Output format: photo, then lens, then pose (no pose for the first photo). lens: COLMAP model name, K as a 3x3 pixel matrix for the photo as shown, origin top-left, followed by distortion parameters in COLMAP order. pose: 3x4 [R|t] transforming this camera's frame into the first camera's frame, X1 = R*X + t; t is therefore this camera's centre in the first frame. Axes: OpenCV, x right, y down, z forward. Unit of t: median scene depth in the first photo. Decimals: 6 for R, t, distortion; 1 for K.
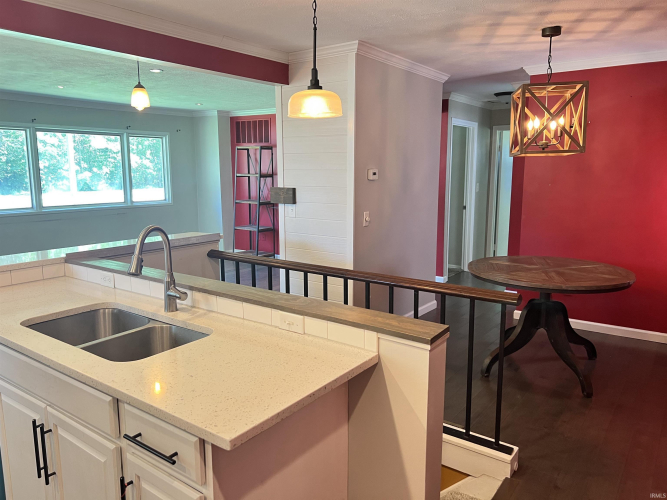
lens RADIAL K [[500.2, 0, 331.6], [0, 500.2, 245.6], [0, 0, 1]] dist [0.037843, -0.036916]
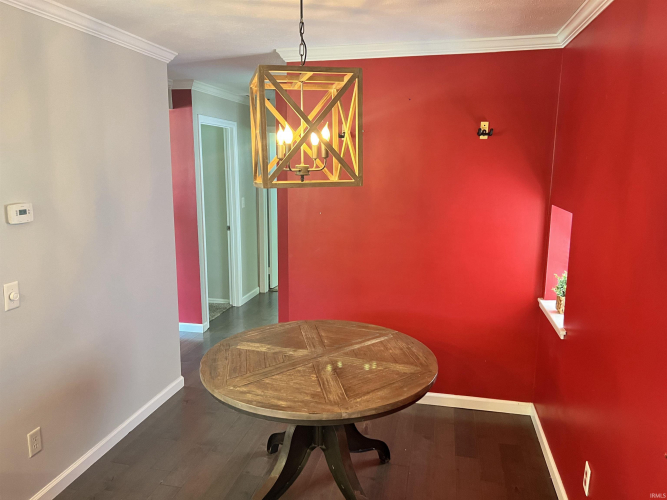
lens RADIAL K [[500.2, 0, 332.7], [0, 500.2, 250.4], [0, 0, 1]] dist [0.037843, -0.036916]
pose [[0.915125, -0.062614, 0.398277, 0.198392], [0.054824, 0.998017, 0.030930, -0.115063], [-0.399424, -0.006469, 0.916743, 0.409028]]
